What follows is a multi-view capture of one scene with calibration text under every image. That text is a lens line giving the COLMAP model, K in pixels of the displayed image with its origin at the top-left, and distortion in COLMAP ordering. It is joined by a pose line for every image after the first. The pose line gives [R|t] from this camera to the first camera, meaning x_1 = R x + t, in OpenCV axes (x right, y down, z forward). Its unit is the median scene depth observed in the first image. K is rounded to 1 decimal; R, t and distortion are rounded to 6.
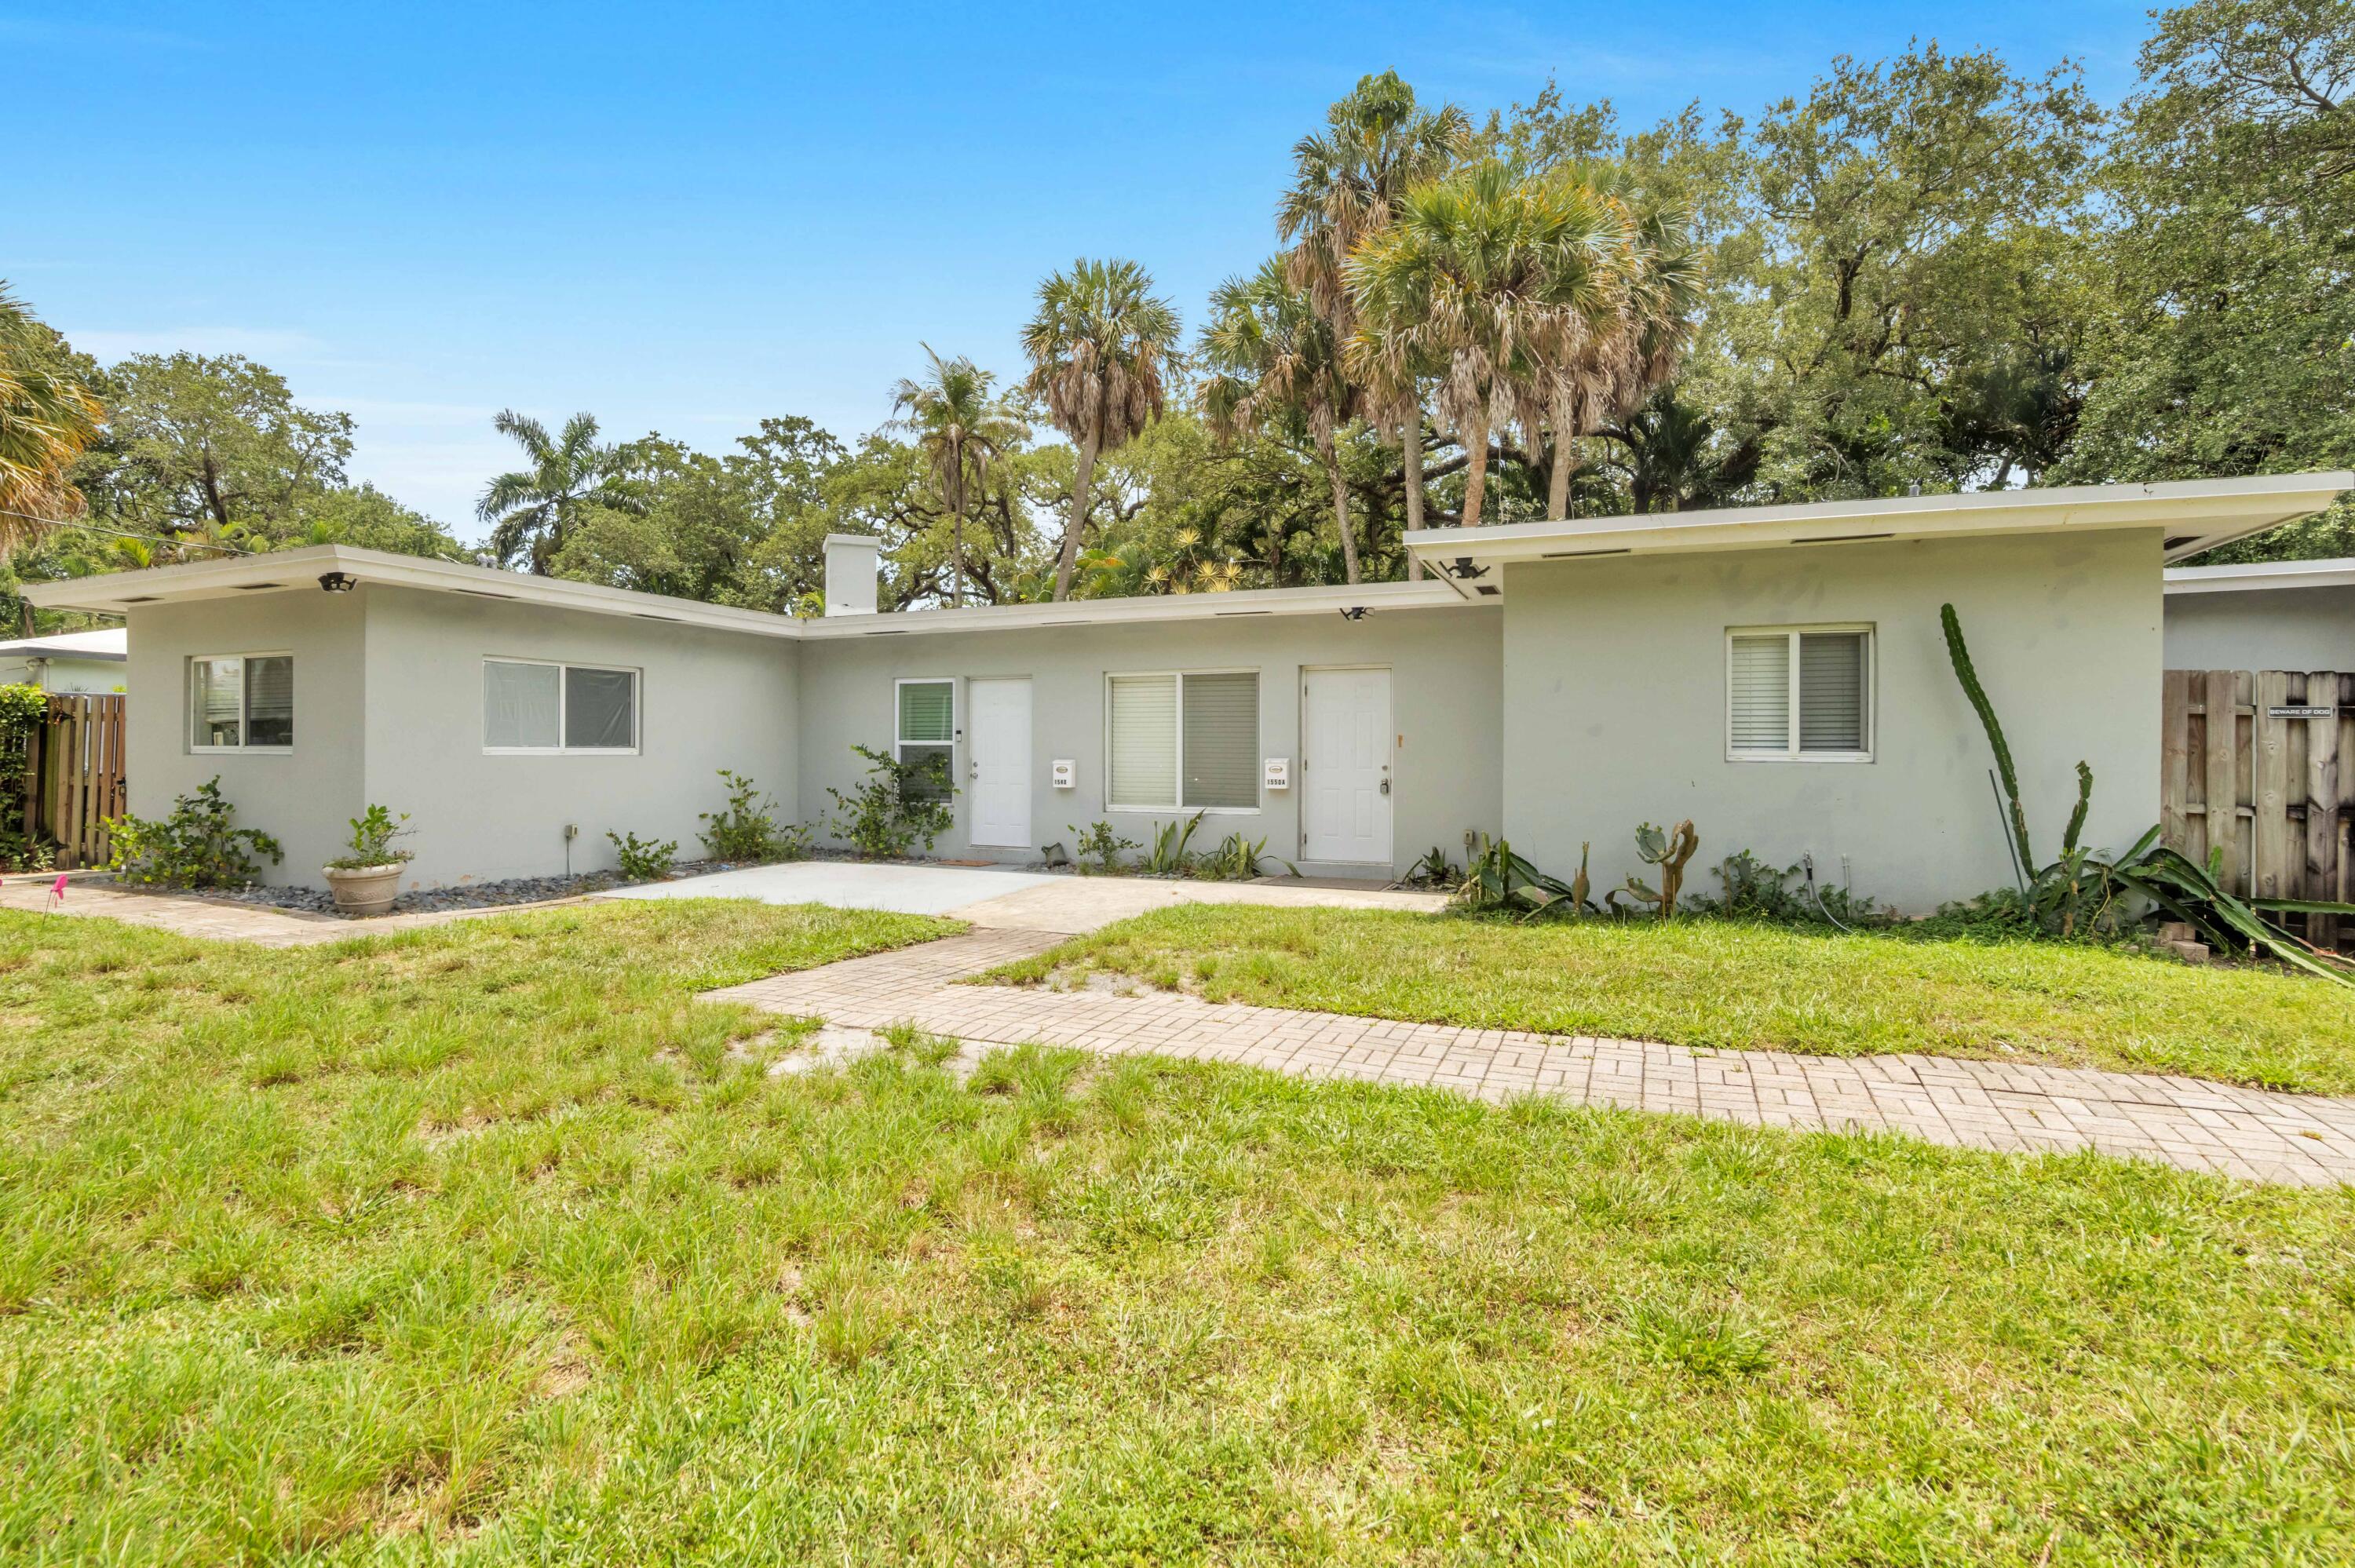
lens RADIAL K [[1079.6, 0, 1177.5], [0, 1079.6, 784.0], [0, 0, 1]] dist [-0.027300, 0.000349]
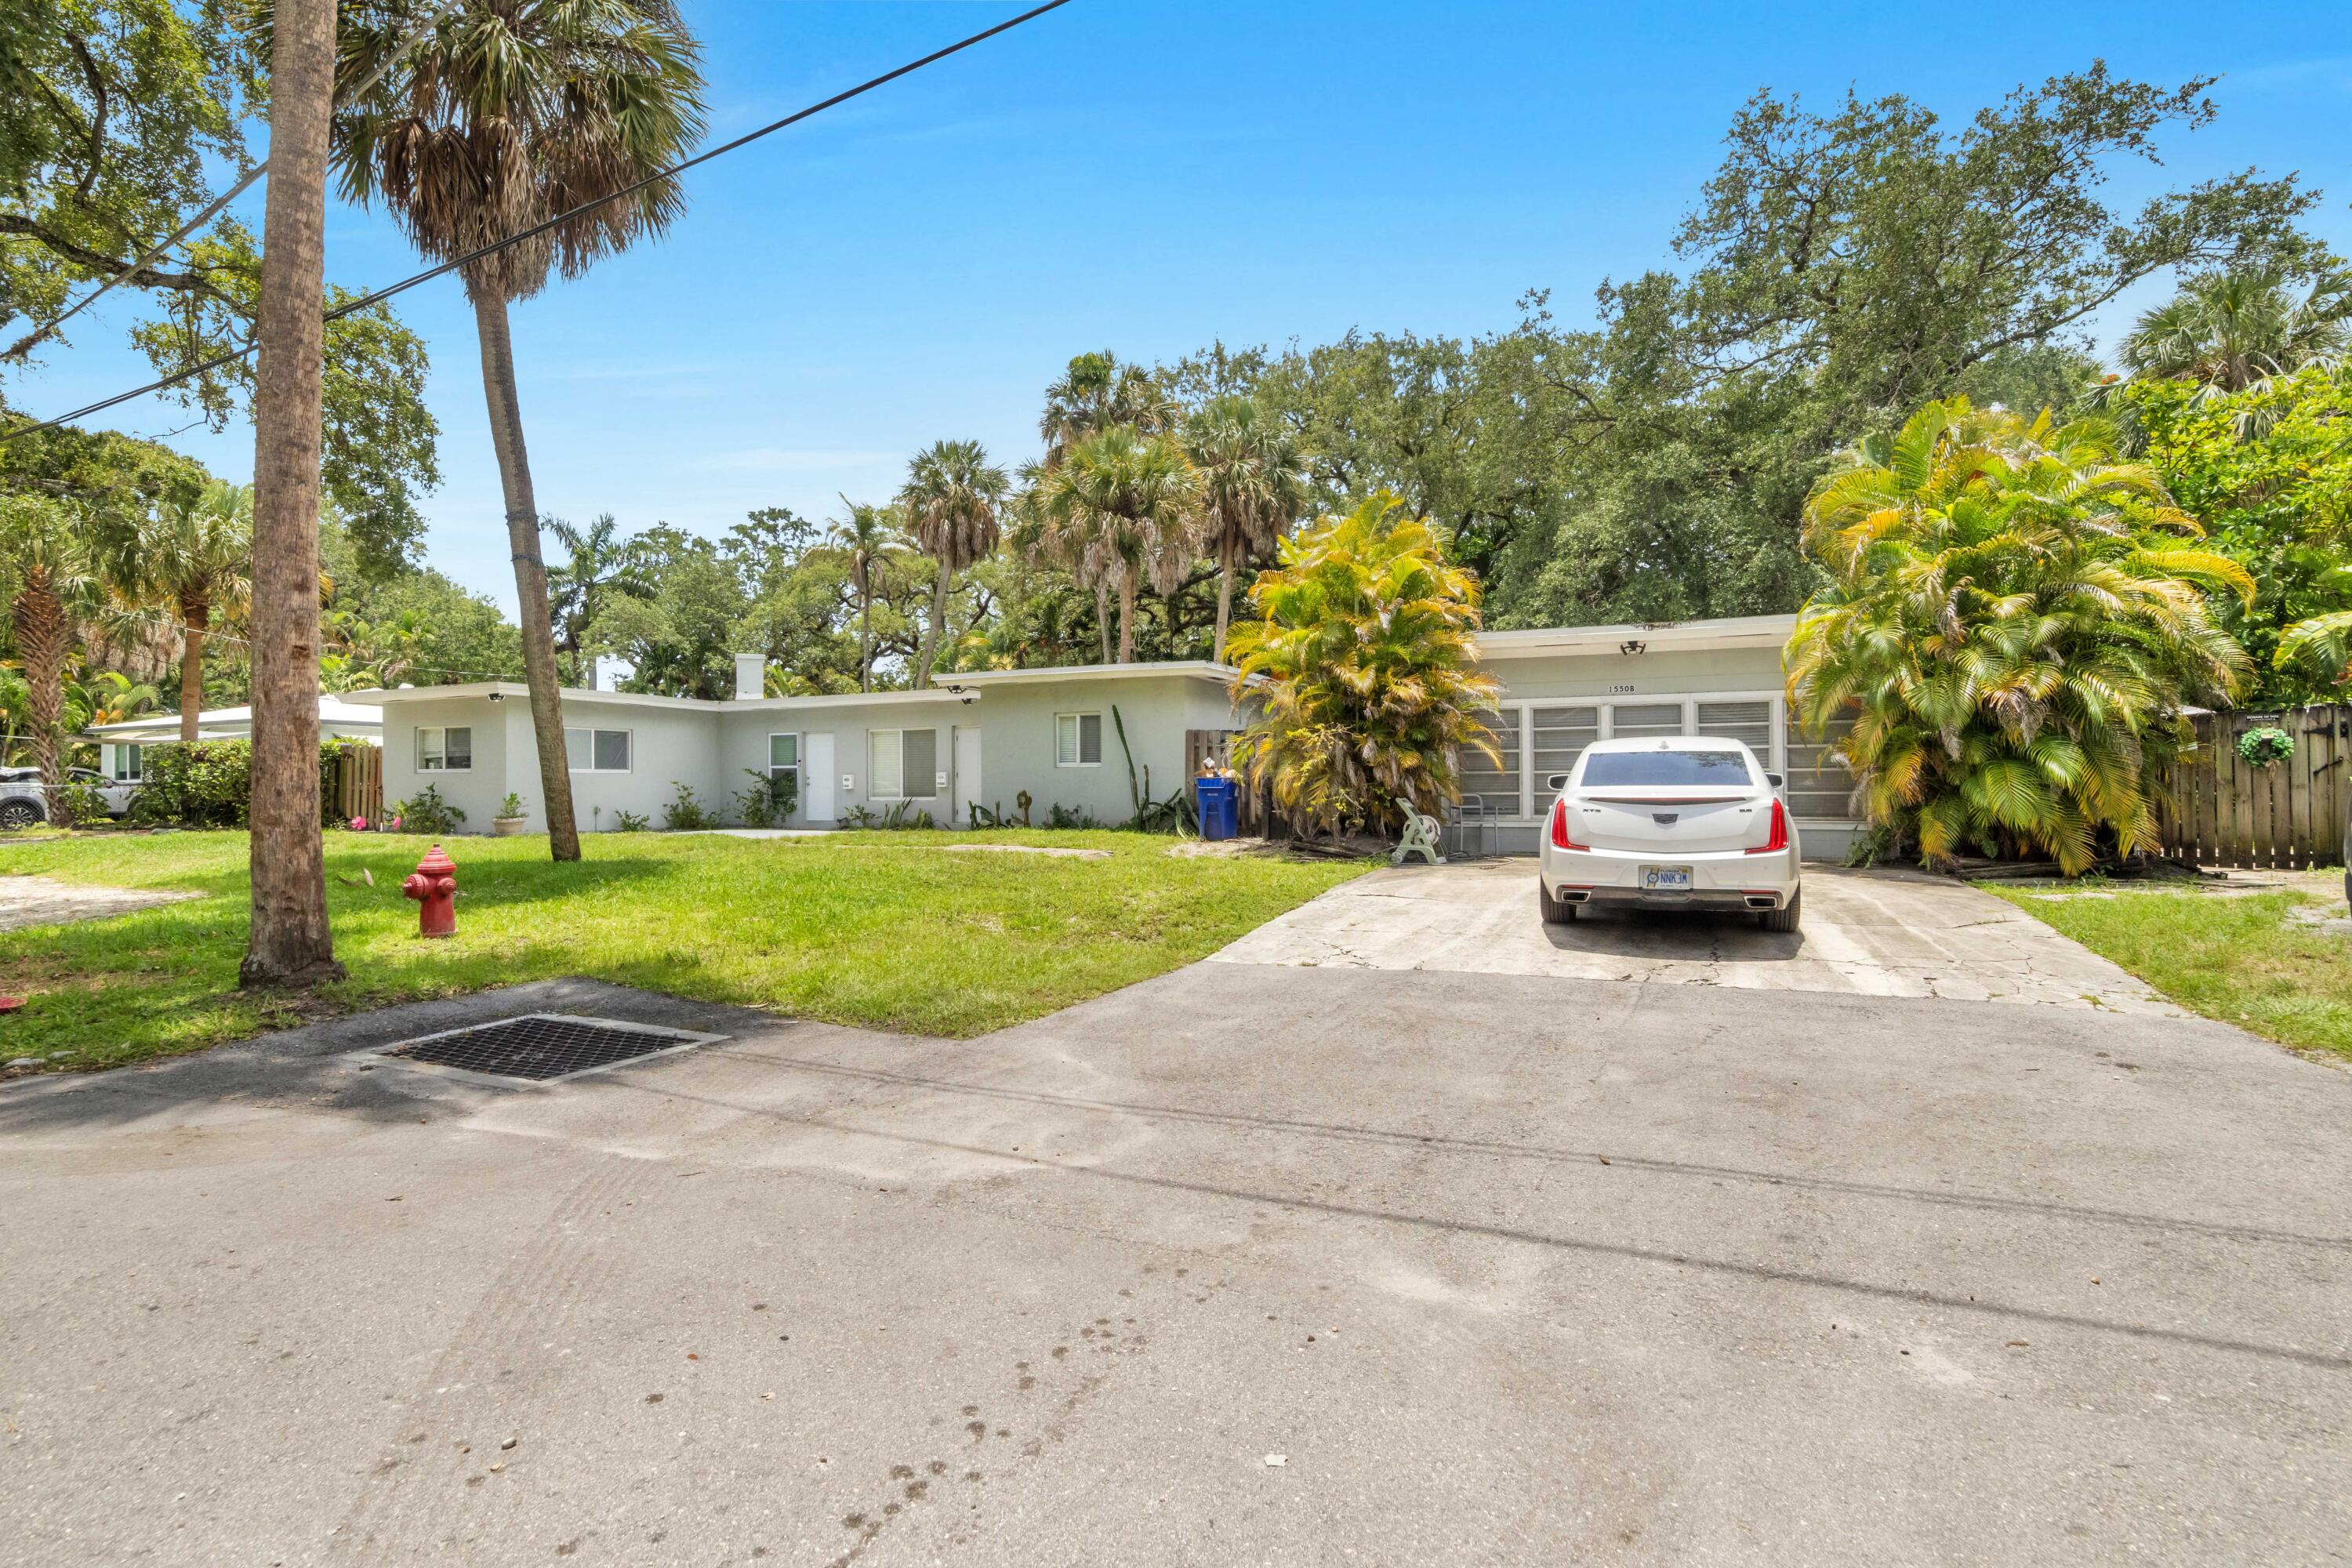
lens RADIAL K [[1074.1, 0, 1154.0], [0, 1074.1, 812.3], [0, 0, 1]] dist [-0.000579, -0.000094]
pose [[0.999260, -0.007381, -0.037758, 0.483695], [0.007156, 0.999956, -0.006072, 0.057051], [0.037801, 0.005797, 0.999268, -0.851087]]
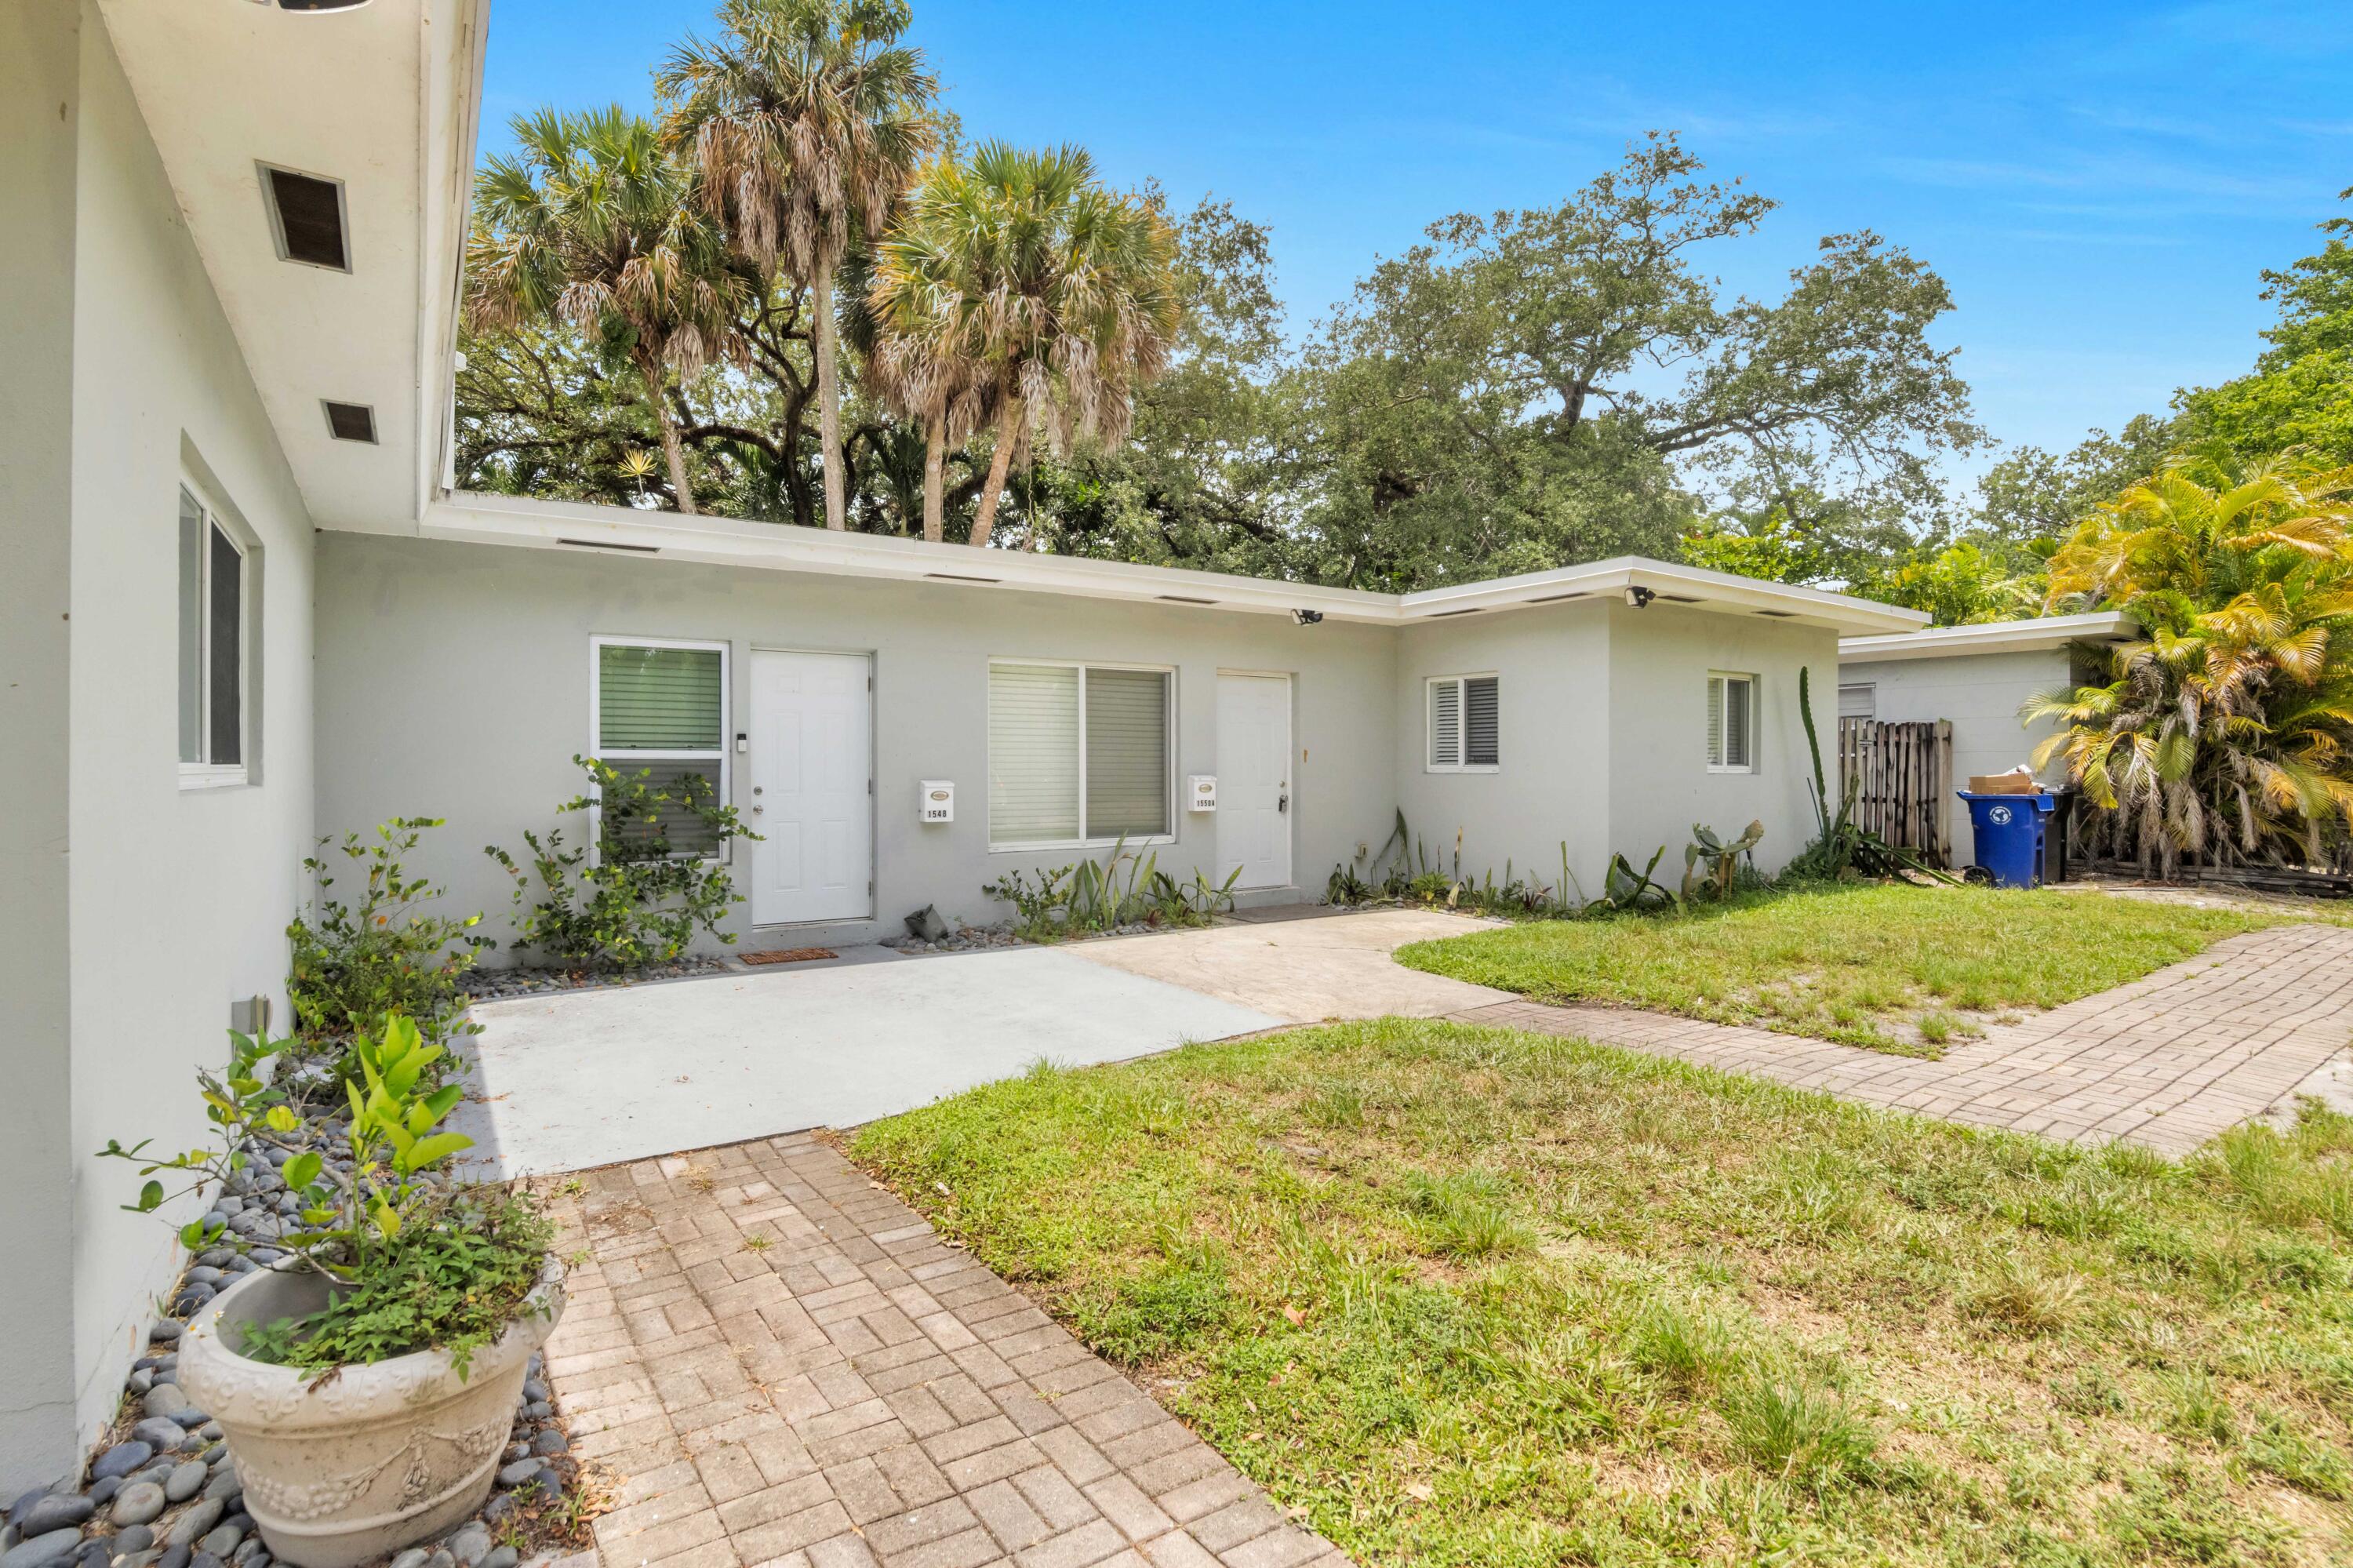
lens RADIAL K [[1090.2, 0, 1112.6], [0, 1090.2, 781.8], [0, 0, 1]] dist [-0.025078, 0.000081]
pose [[0.573485, -0.014398, 0.819090, -0.560098], [0.026896, 0.999637, -0.001259, -0.016779], [-0.818775, 0.022753, 0.573664, 0.486581]]
